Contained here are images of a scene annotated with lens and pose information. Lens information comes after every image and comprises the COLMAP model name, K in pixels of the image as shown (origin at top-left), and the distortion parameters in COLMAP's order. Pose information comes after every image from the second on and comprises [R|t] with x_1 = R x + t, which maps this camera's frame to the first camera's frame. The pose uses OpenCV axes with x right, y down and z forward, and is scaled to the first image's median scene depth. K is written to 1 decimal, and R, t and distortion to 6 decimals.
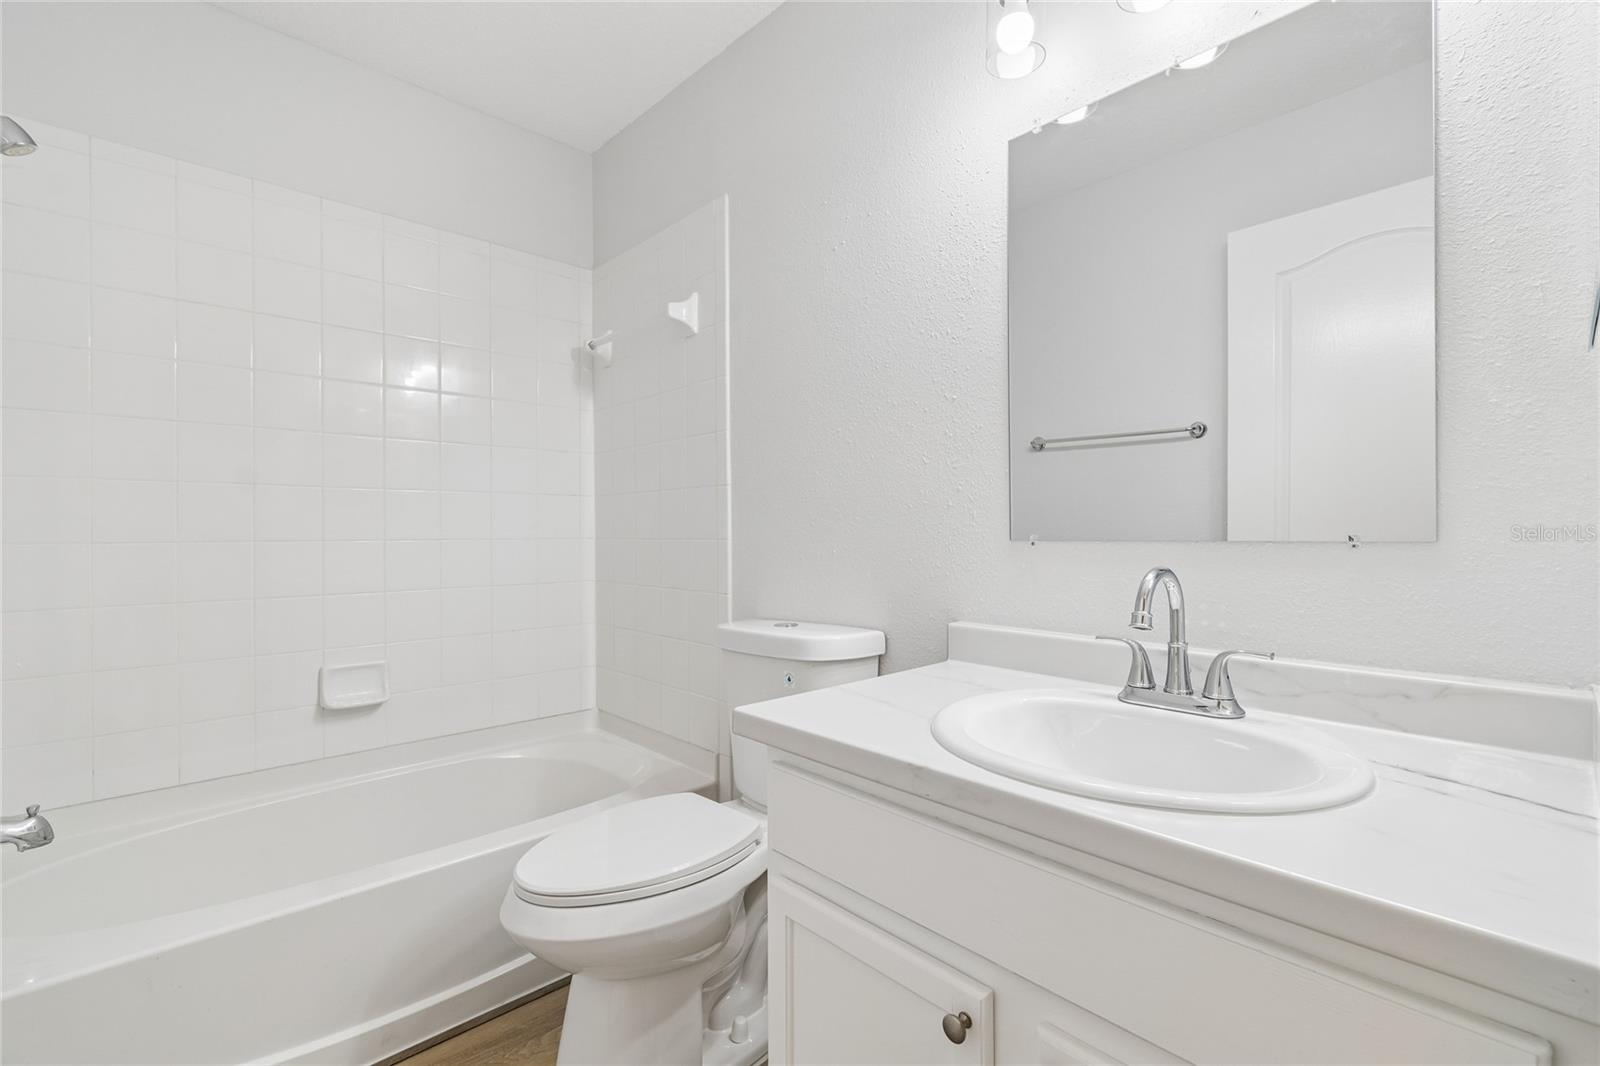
lens RADIAL K [[705.0, 0, 806.4], [0, 705.0, 545.3], [0, 0, 1]] dist [0.002270, -0.002620]
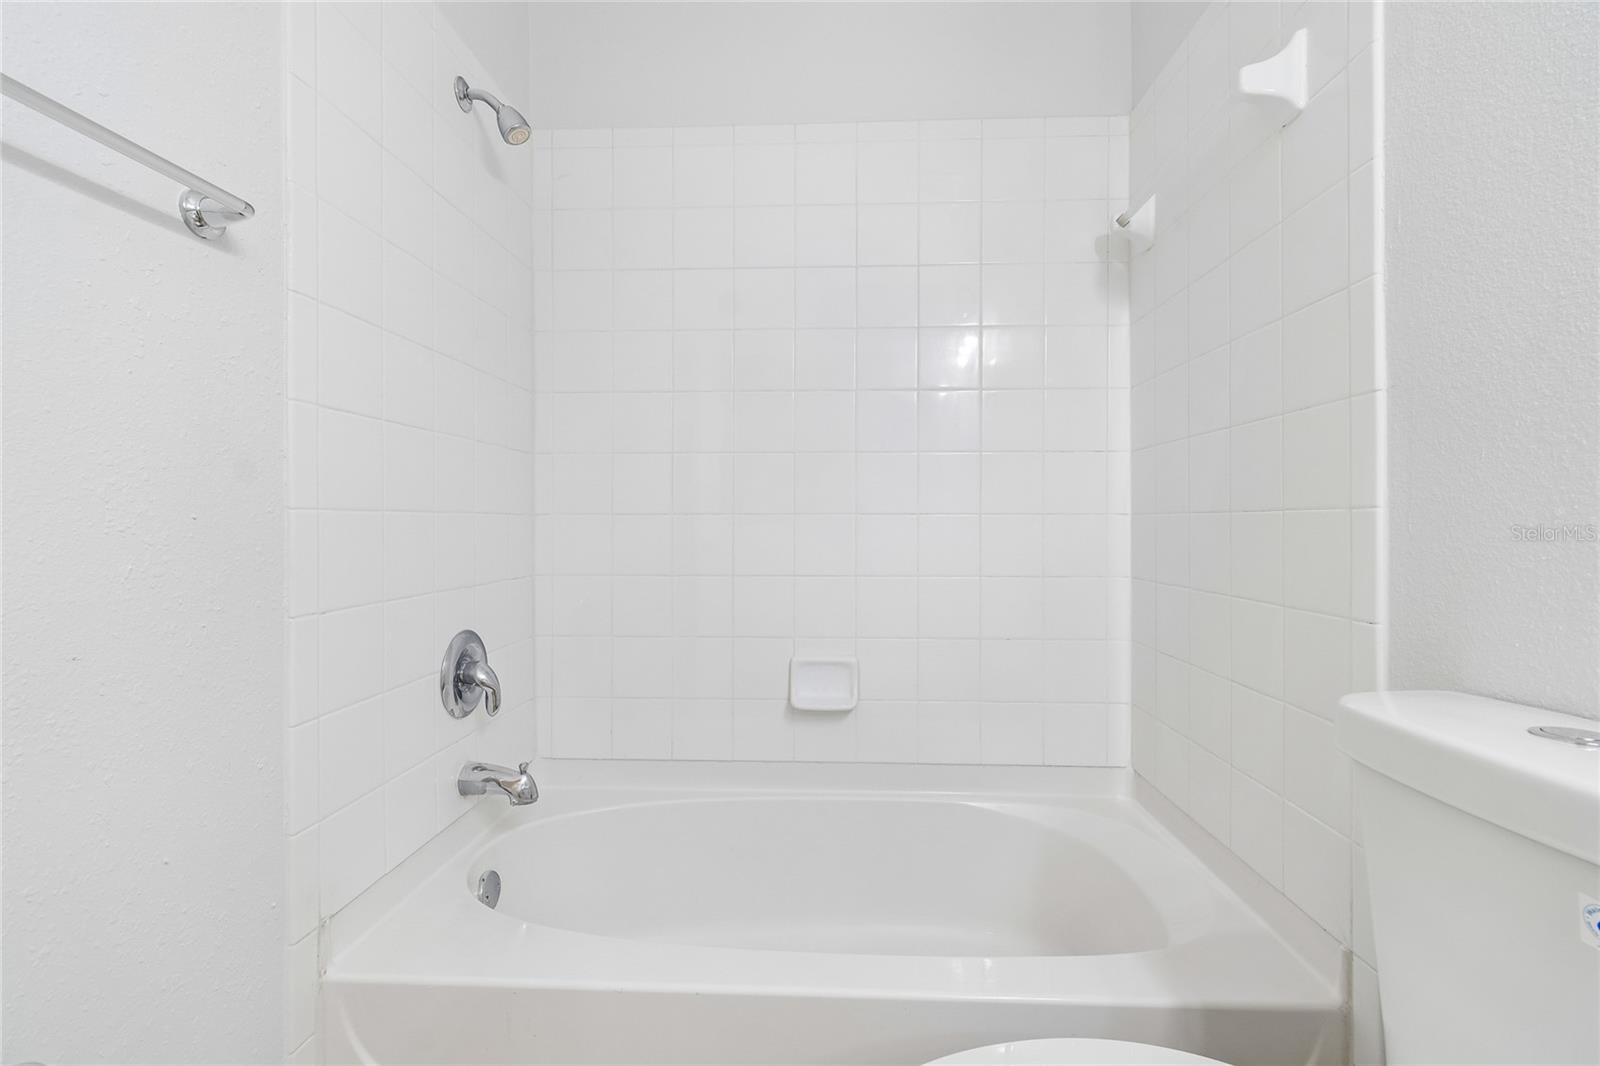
lens RADIAL K [[705.0, 0, 819.0], [0, 705.0, 524.5], [0, 0, 1]] dist [0.002270, -0.002620]
pose [[0.700987, 0.003858, -0.713164, -0.035405], [-0.016262, 0.999812, -0.010577, 0.014402], [0.712989, 0.019012, 0.700917, 0.386188]]
